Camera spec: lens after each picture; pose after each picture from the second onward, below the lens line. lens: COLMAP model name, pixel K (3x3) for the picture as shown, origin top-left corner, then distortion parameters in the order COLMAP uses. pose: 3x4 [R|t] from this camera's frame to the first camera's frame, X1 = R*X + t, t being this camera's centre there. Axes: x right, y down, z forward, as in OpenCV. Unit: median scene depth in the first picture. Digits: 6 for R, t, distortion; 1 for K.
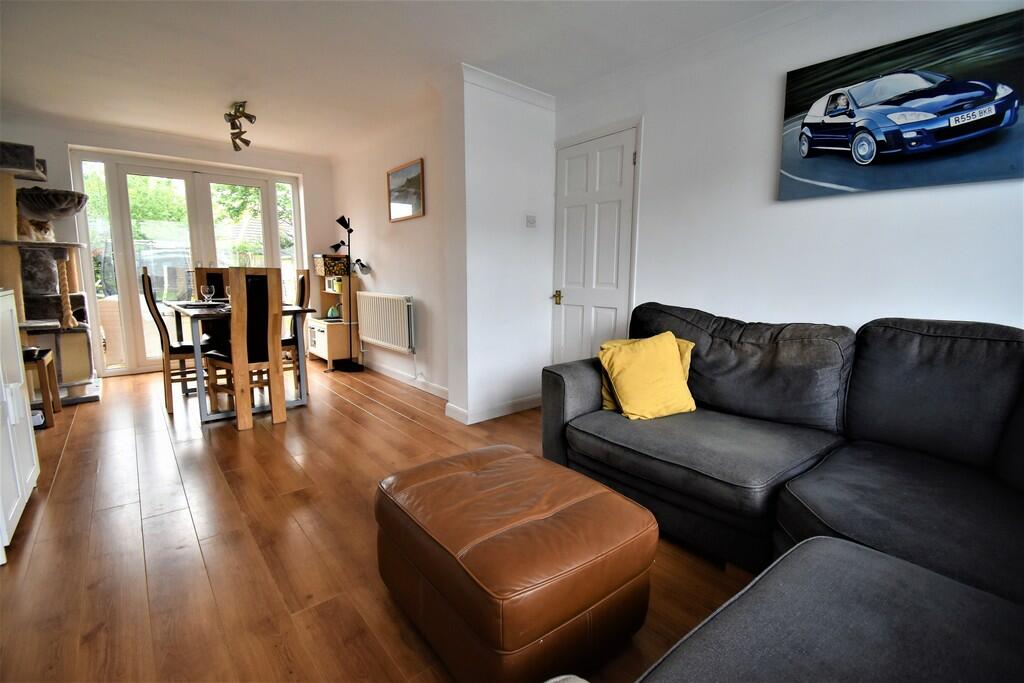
lens RADIAL K [[451.3, 0, 508.4], [0, 451.3, 340.7], [0, 0, 1]] dist [0.009163, -0.018213]
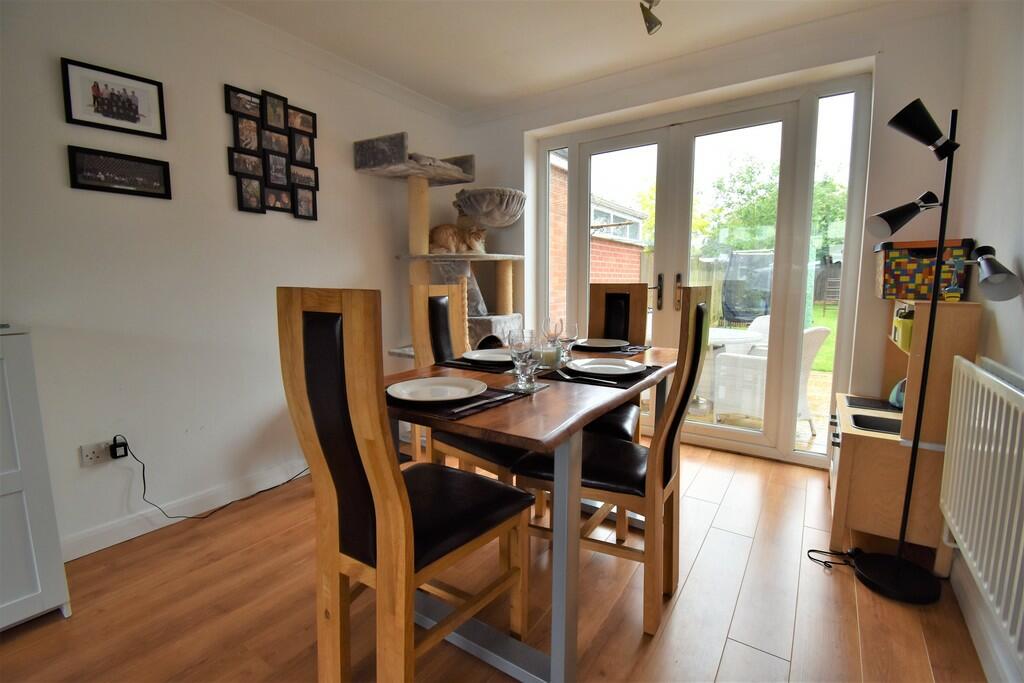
lens RADIAL K [[451.3, 0, 508.4], [0, 451.3, 340.7], [0, 0, 1]] dist [0.009163, -0.018213]
pose [[0.264309, 0.112088, -0.957902, -0.168066], [-0.138312, 0.987362, 0.077372, -0.125897], [0.954469, 0.112039, 0.276472, 0.776411]]
